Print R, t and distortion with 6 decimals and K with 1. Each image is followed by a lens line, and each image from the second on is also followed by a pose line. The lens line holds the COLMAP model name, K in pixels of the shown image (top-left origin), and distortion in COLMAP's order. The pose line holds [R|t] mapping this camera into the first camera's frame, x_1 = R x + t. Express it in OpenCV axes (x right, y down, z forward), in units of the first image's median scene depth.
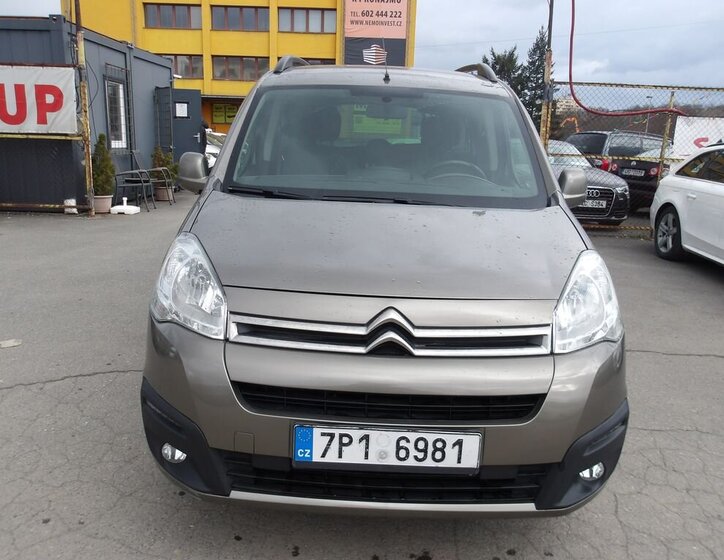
lens RADIAL K [[620.9, 0, 359.3], [0, 620.9, 277.7], [0, 0, 1]] dist [0.001924, 0.013139]
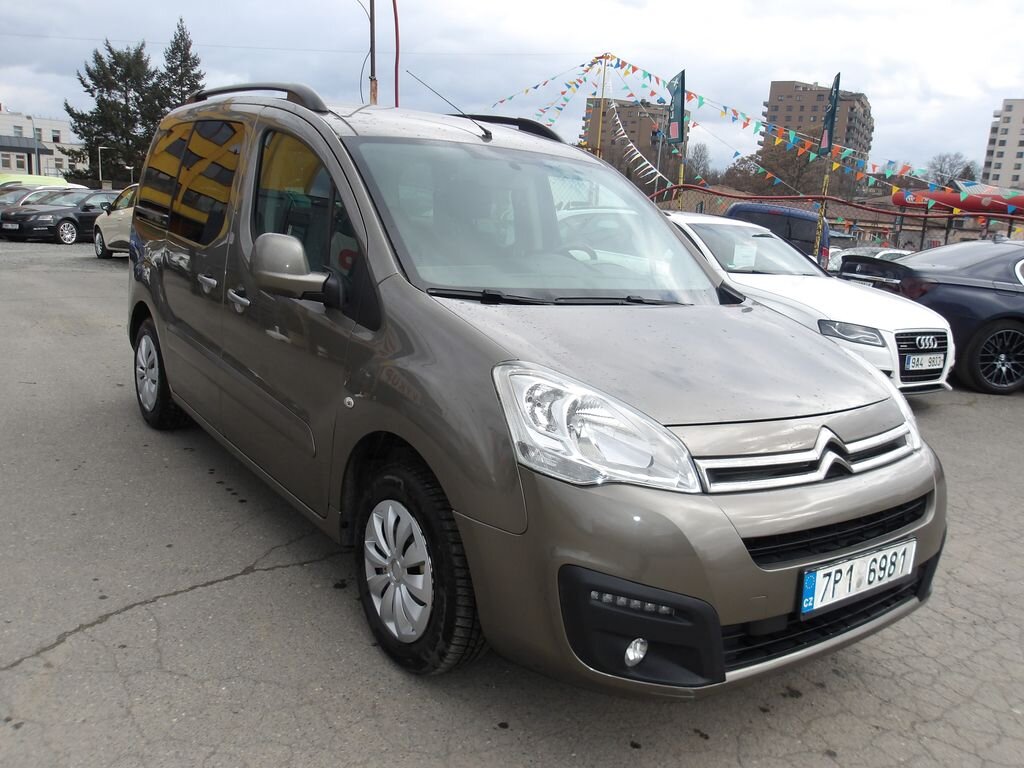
lens RADIAL K [[849.9, 0, 509.6], [0, 849.9, 387.1], [0, 0, 1]] dist [0.004756, -0.001446]
pose [[0.799993, -0.100638, 0.591509, -1.086969], [0.088838, 0.994835, 0.049110, -0.115001], [-0.593396, 0.013261, 0.804801, 0.271723]]
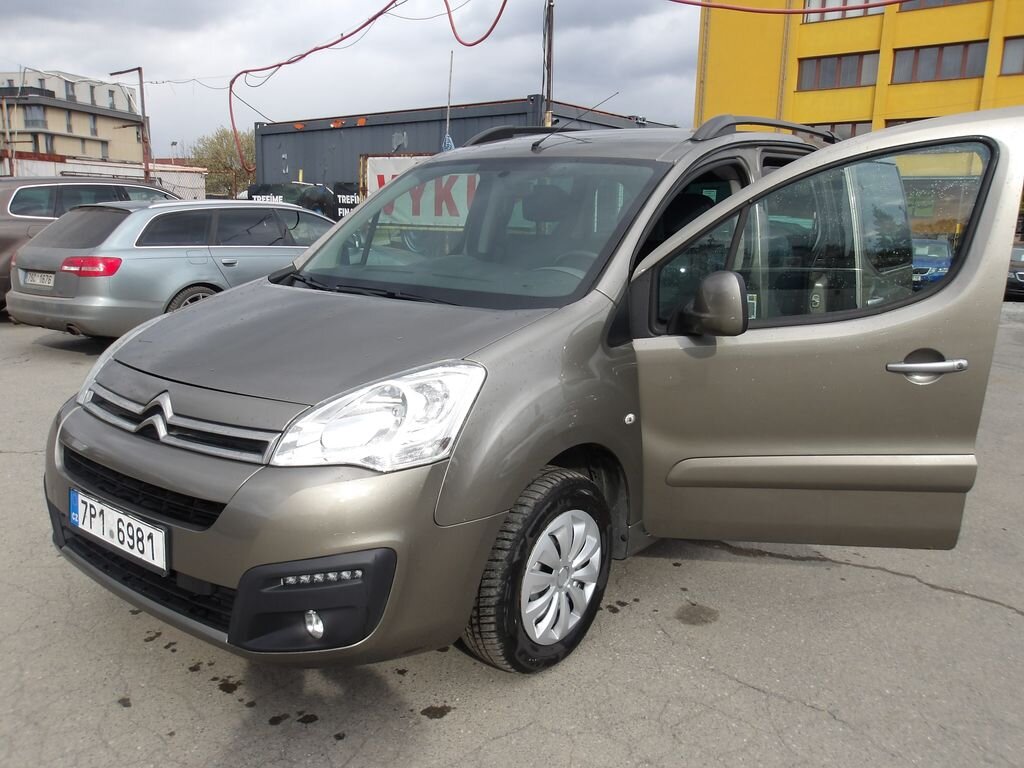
lens RADIAL K [[849.9, 0, 508.7], [0, 849.9, 384.7], [0, 0, 1]] dist [0.004756, -0.001446]
pose [[0.794752, 0.104853, -0.597808, 1.284601], [-0.134631, 0.990882, -0.005187, -0.024523], [0.591814, 0.084606, 0.801622, 0.269177]]
